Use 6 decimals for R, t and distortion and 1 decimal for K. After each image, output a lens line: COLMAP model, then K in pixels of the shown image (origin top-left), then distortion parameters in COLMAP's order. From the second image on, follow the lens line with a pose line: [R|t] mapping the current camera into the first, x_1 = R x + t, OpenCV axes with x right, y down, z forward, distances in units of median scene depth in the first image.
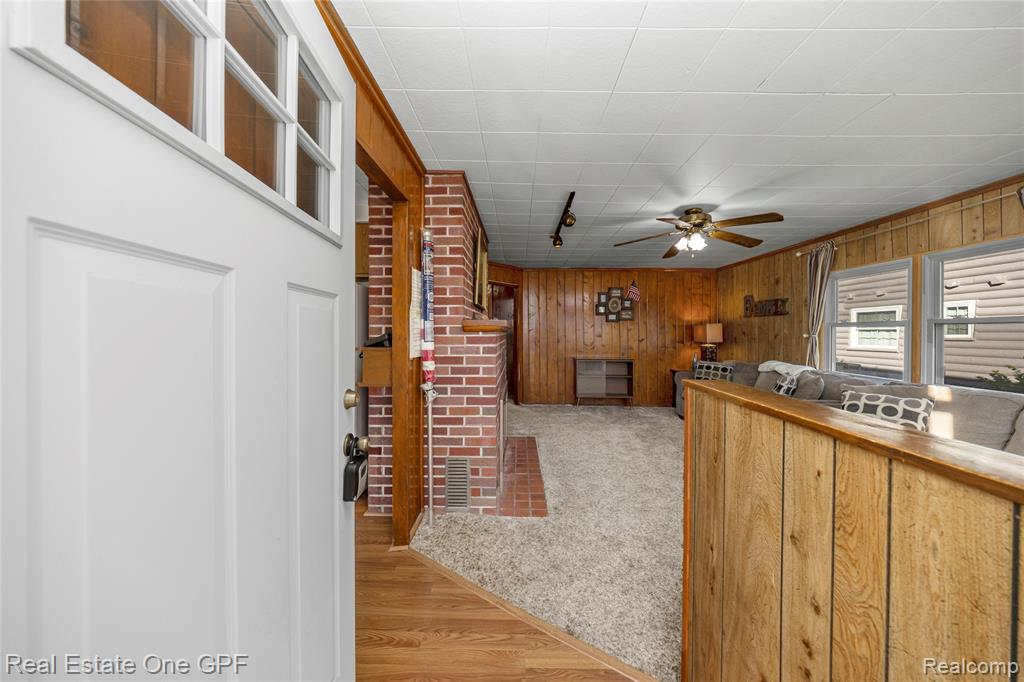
lens RADIAL K [[327.7, 0, 510.9], [0, 327.7, 332.4], [0, 0, 1]] dist [-0.006159, 0.000048]
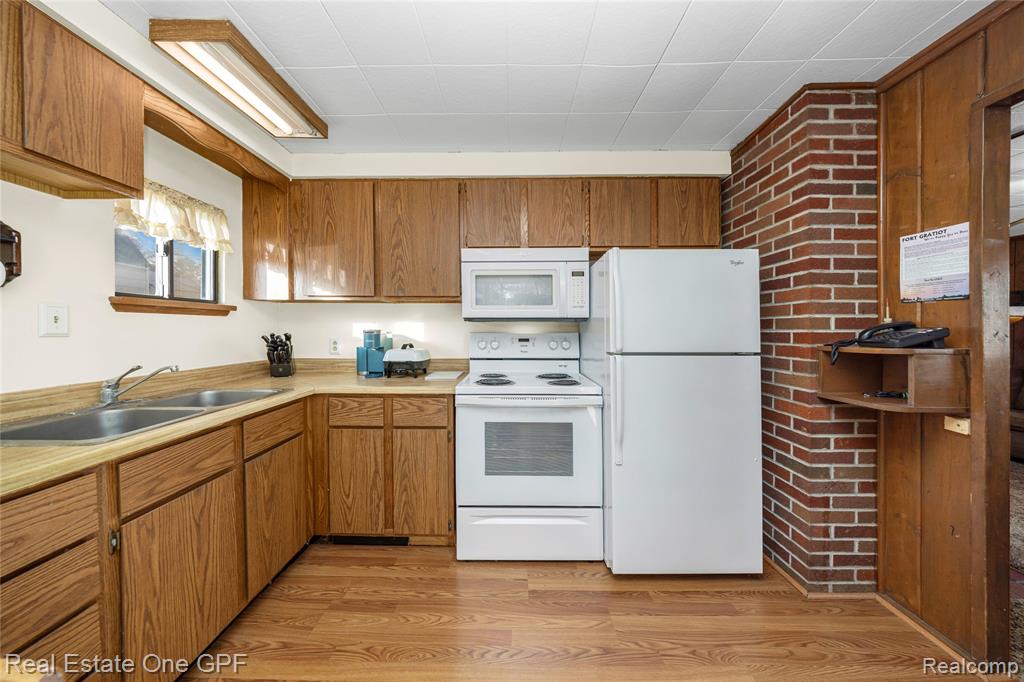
lens RADIAL K [[327.7, 0, 510.9], [0, 327.7, 332.4], [0, 0, 1]] dist [-0.006159, 0.000048]
pose [[0.999840, 0.002444, 0.017697, -0.603024], [-0.002577, 0.999969, 0.007476, 0.006954], [-0.017679, -0.007520, 0.999815, 0.198366]]
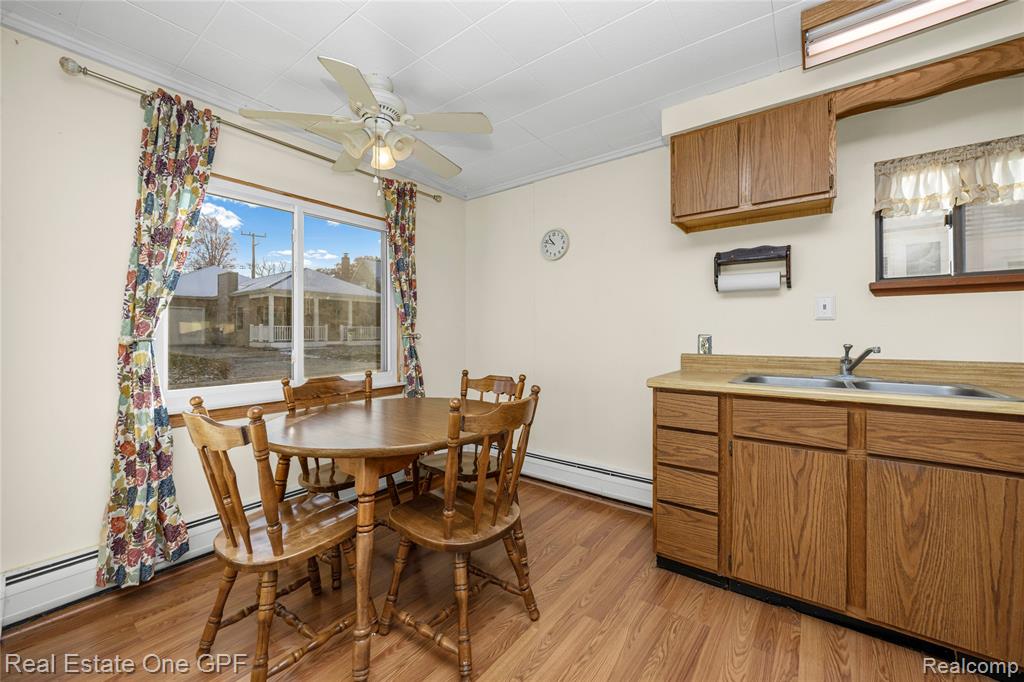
lens RADIAL K [[398.3, 0, 513.9], [0, 398.3, 331.5], [0, 0, 1]] dist [-0.006767, 0.000029]
pose [[-0.578209, -0.005148, -0.815873, -0.394200], [-0.000586, 0.999982, -0.005895, 0.032297], [0.815889, -0.002930, -0.578202, 0.480254]]
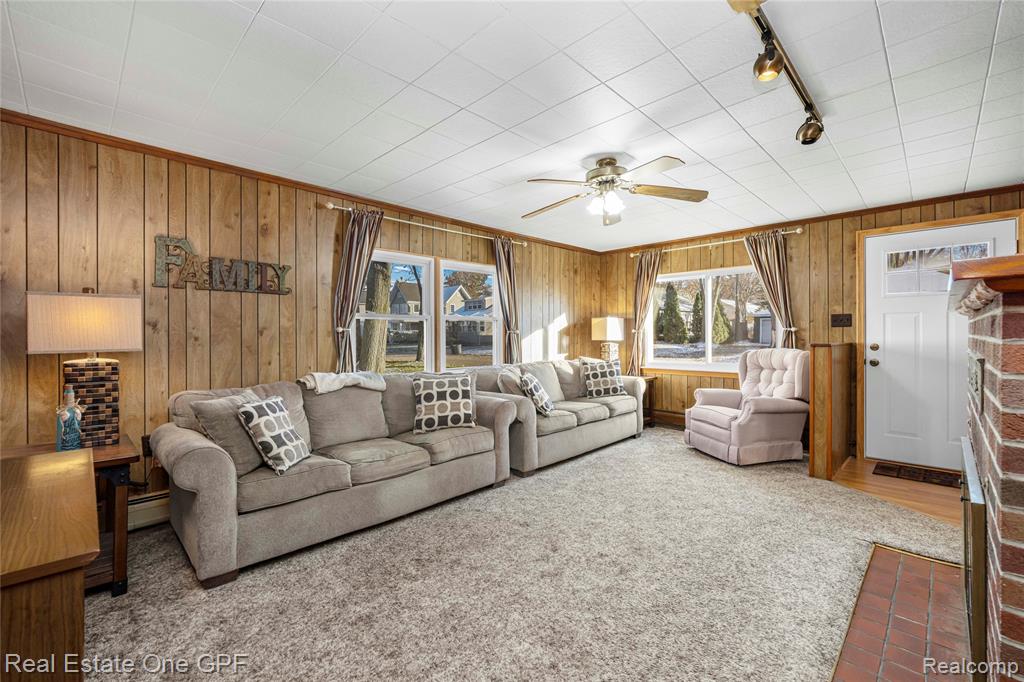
lens RADIAL K [[433.9, 0, 512.0], [0, 433.9, 334.1], [0, 0, 1]] dist [-0.001553, -0.000386]
pose [[-0.732739, -0.000585, 0.680510, 0.020787], [0.002958, 0.999987, 0.004045, 0.016432], [-0.680503, 0.004977, -0.732728, 1.327252]]
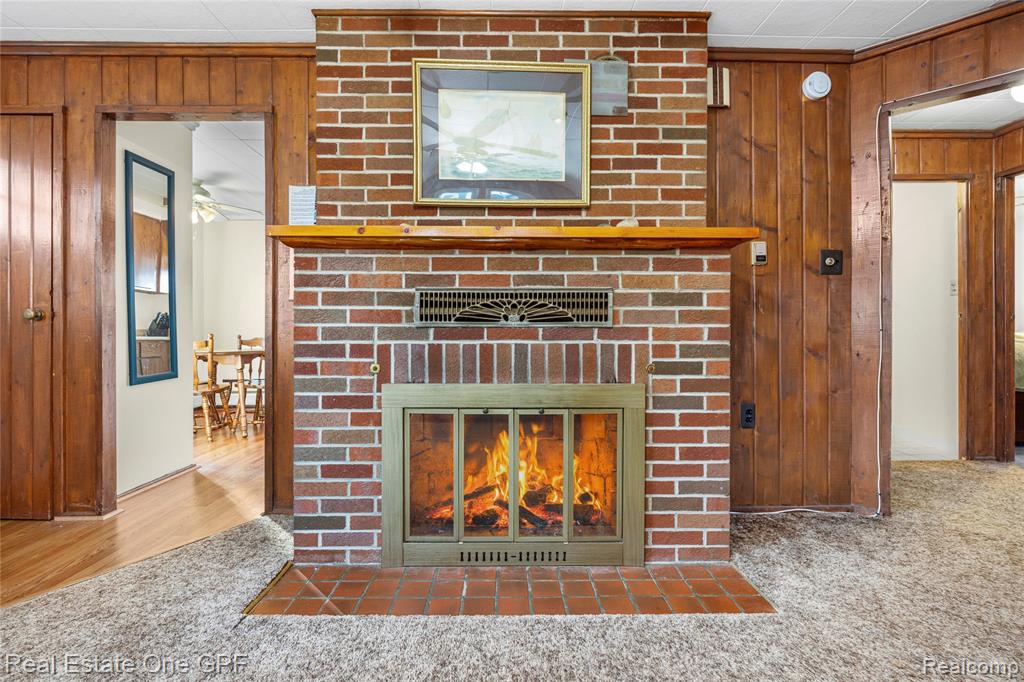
lens RADIAL K [[484.8, 0, 500.2], [0, 484.8, 329.8], [0, 0, 1]] dist [0.000795, -0.000161]
pose [[0.044225, -0.001461, -0.999021, 0.463772], [-0.001444, 0.999998, -0.001527, 0.079144], [0.999021, 0.001510, 0.044223, 0.738312]]
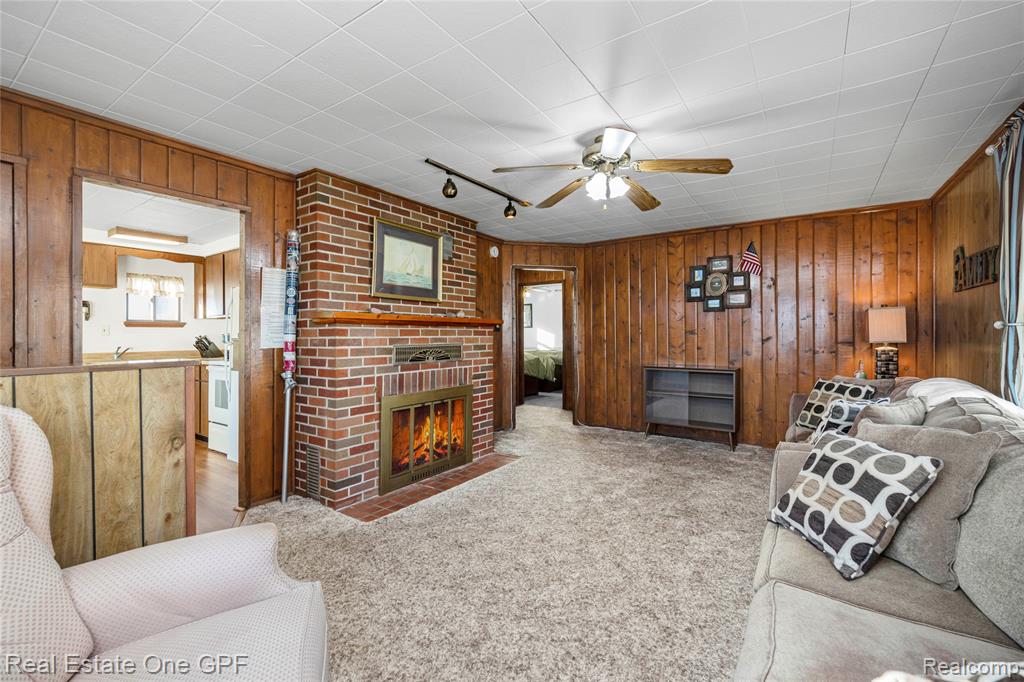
lens RADIAL K [[433.9, 0, 512.0], [0, 433.9, 334.1], [0, 0, 1]] dist [-0.001553, -0.000386]
pose [[0.839894, -0.006980, -0.542706, 0.616898], [0.005315, 0.999975, -0.004635, 0.020846], [0.542725, 0.001008, 0.839910, 0.105040]]
